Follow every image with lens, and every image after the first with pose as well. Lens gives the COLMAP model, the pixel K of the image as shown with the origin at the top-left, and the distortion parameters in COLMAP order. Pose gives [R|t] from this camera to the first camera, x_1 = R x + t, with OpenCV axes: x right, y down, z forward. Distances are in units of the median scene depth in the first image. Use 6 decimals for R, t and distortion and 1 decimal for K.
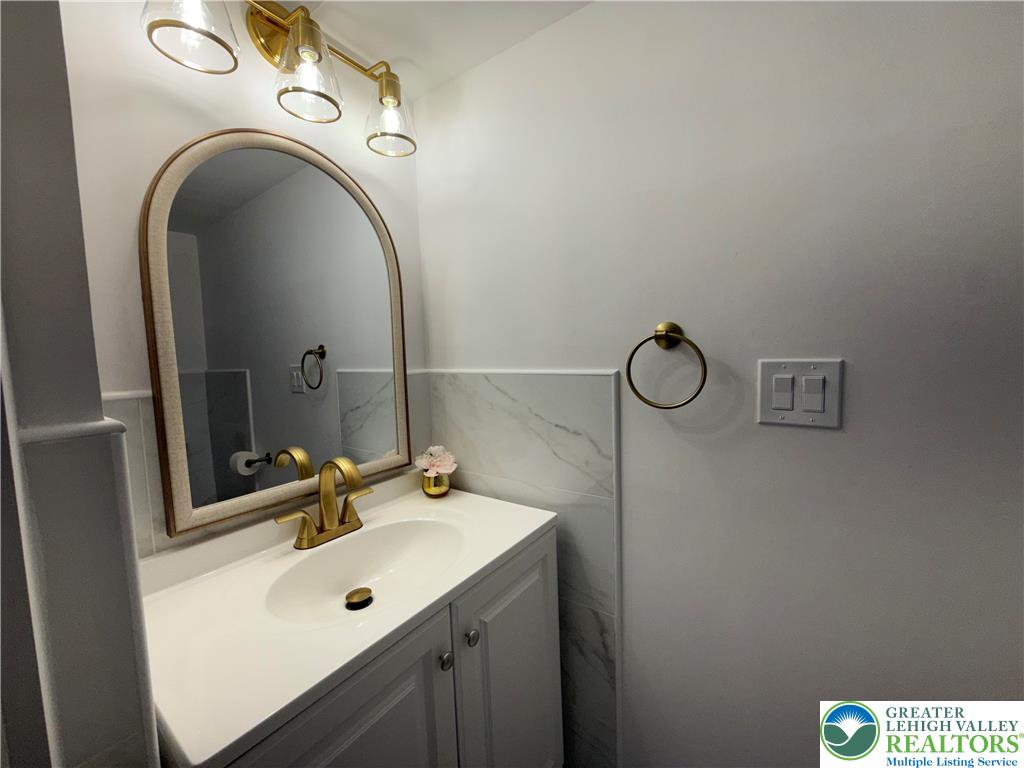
lens RADIAL K [[408.8, 0, 513.3], [0, 408.8, 387.1], [0, 0, 1]] dist [0.000847, -0.000452]
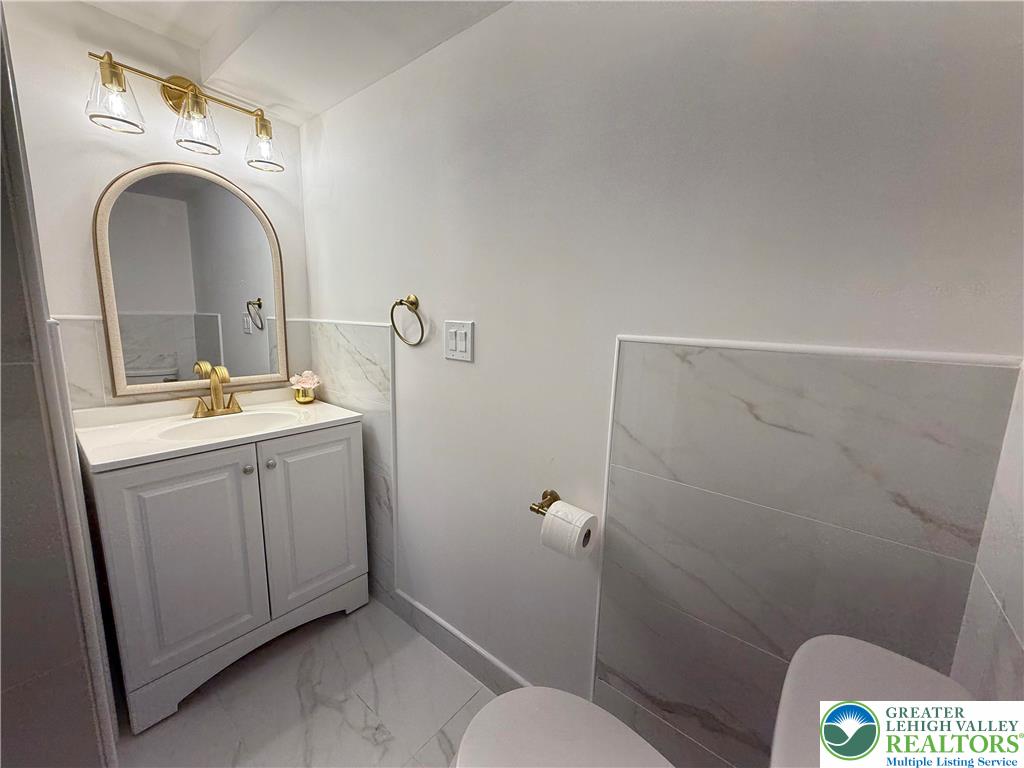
lens RADIAL K [[408.8, 0, 511.6], [0, 408.8, 384.5], [0, 0, 1]] dist [0.000847, -0.000452]
pose [[0.995951, 0.069378, -0.057170, 0.763481], [-0.064764, 0.994772, 0.078953, 0.034678], [0.062349, -0.074931, 0.995238, -0.520353]]
